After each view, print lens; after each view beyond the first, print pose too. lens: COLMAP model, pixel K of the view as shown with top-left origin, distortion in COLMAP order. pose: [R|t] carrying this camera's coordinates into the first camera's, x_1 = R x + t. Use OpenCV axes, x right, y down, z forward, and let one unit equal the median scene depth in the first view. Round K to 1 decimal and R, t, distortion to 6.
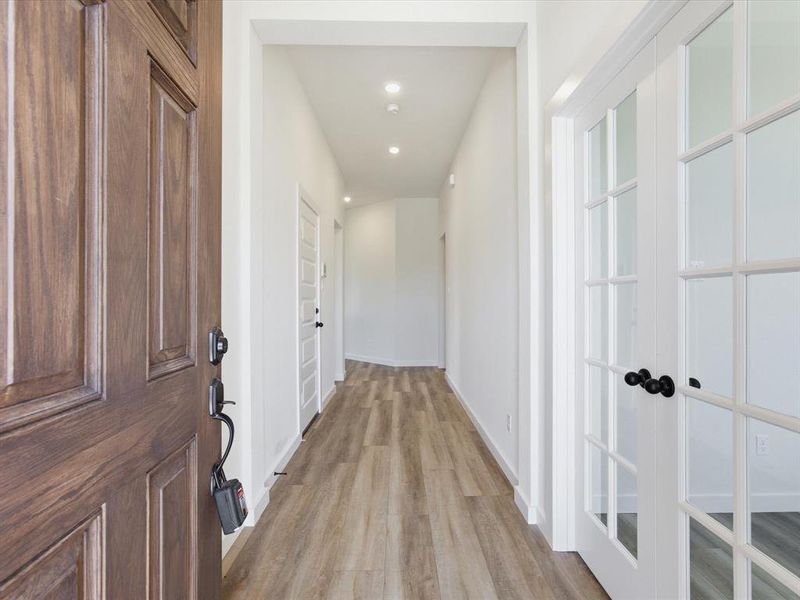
lens RADIAL K [[349.2, 0, 400.0], [0, 349.2, 300.0], [0, 0, 1]] dist [-0.030390, 0.014283]
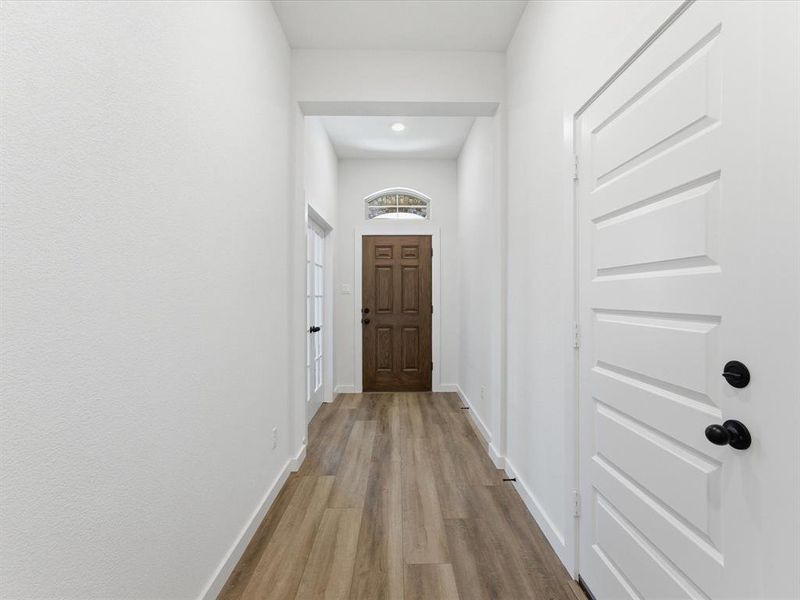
lens RADIAL K [[349.2, 0, 400.0], [0, 349.2, 300.0], [0, 0, 1]] dist [-0.030390, 0.014283]
pose [[-0.999995, 0.002935, -0.001150, -0.023928], [0.002919, 0.999905, 0.013467, -0.029636], [0.001189, 0.013463, -0.999909, 1.721838]]
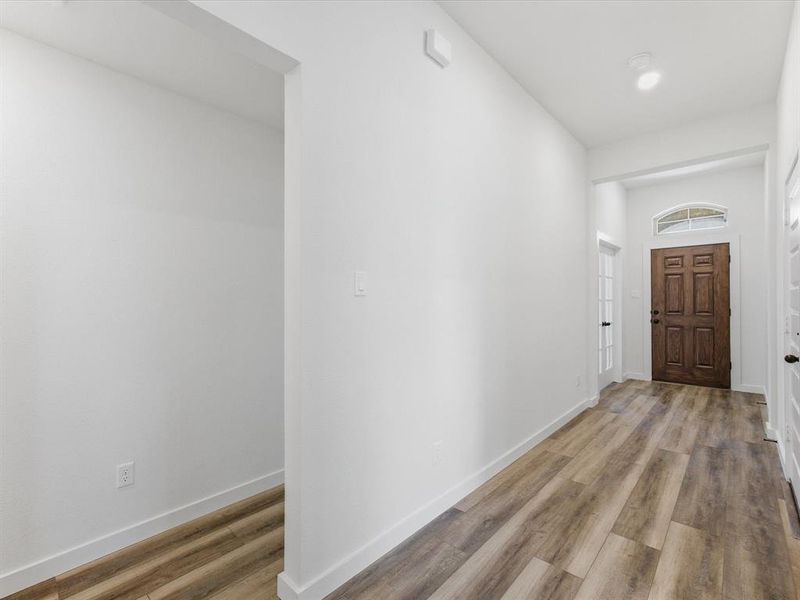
lens RADIAL K [[370.9, 0, 400.0], [0, 370.9, 300.0], [0, 0, 1]] dist [0.017063, 0.000018]
pose [[-0.725975, 0.007818, 0.687677, -0.271597], [0.009022, 0.999958, -0.001844, -0.035529], [-0.687662, 0.004866, -0.726015, 2.588391]]
